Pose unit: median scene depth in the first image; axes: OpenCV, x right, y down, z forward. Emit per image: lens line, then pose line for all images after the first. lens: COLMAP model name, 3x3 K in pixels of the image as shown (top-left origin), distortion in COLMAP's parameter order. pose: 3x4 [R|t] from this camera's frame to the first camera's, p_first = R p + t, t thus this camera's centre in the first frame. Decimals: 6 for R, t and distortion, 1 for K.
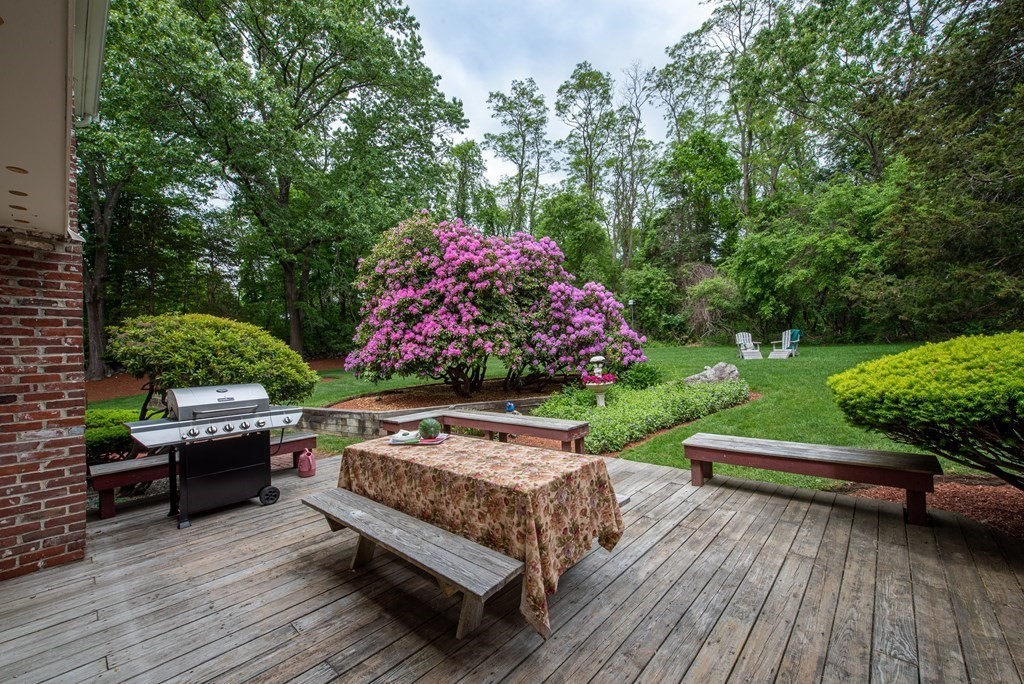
lens RADIAL K [[400.6, 0, 518.6], [0, 400.6, 345.5], [0, 0, 1]] dist [0.000954, -0.002026]
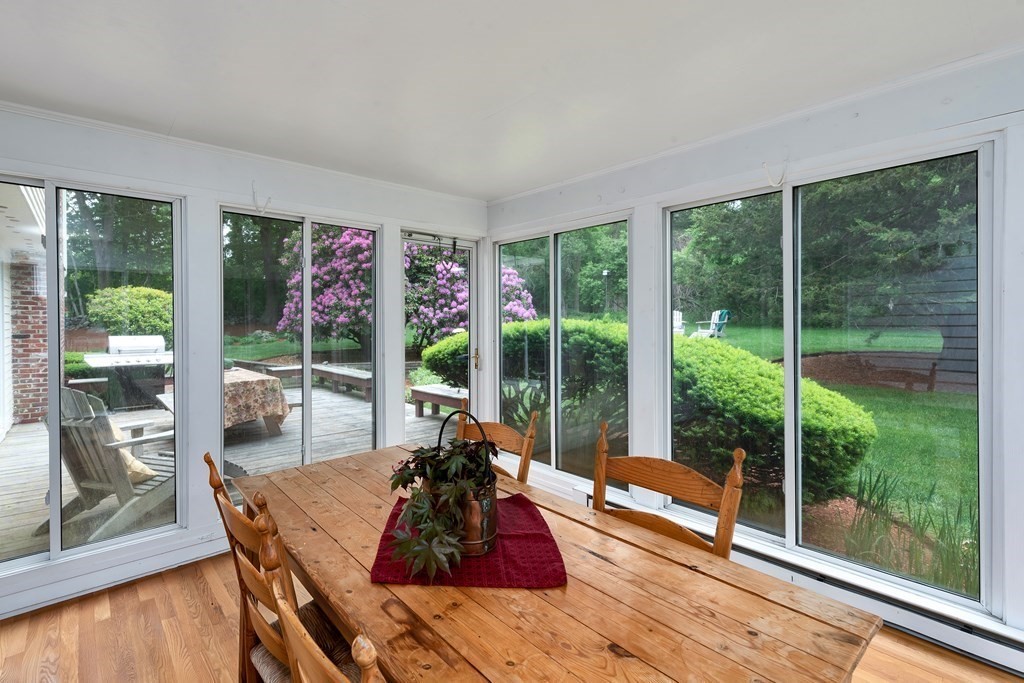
lens RADIAL K [[458.1, 0, 475.2], [0, 458.1, 325.6], [0, 0, 1]] dist [-0.000716, -0.000832]
pose [[0.988419, 0.041415, -0.145991, 0.408284], [-0.036973, 0.998771, 0.033012, -0.025199], [0.147179, -0.027232, 0.988735, -0.299420]]
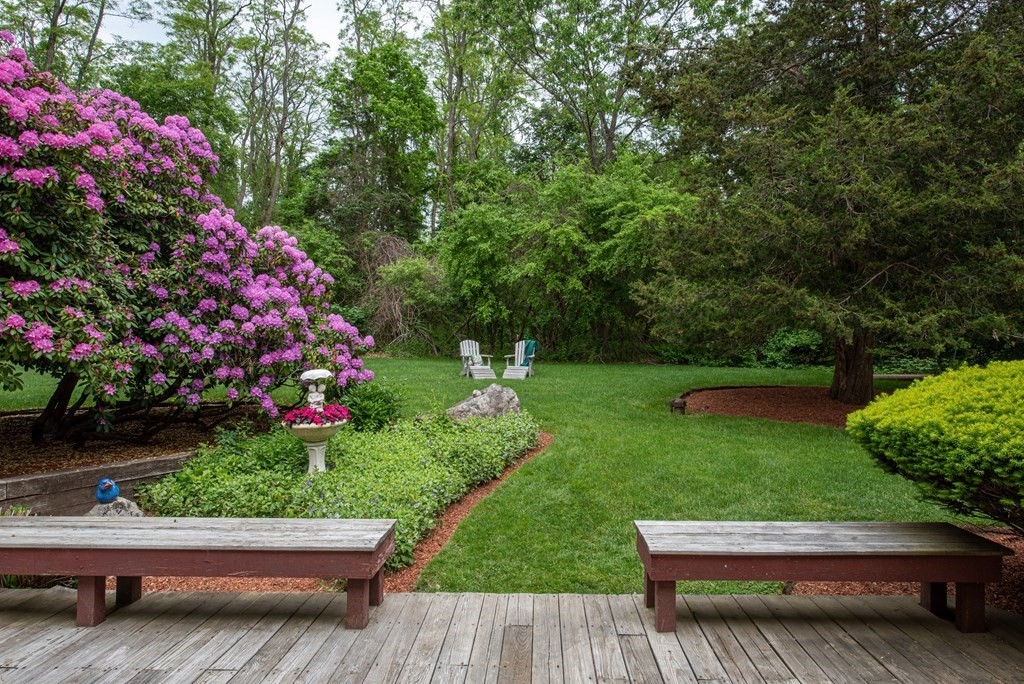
lens RADIAL K [[608.6, 0, 523.2], [0, 608.6, 335.7], [0, 0, 1]] dist [-0.008258, -0.000875]
pose [[0.754792, 0.064734, 0.652762, -0.098208], [-0.045270, 0.997887, -0.046614, 0.008010], [-0.654400, 0.005633, 0.756128, 0.235038]]
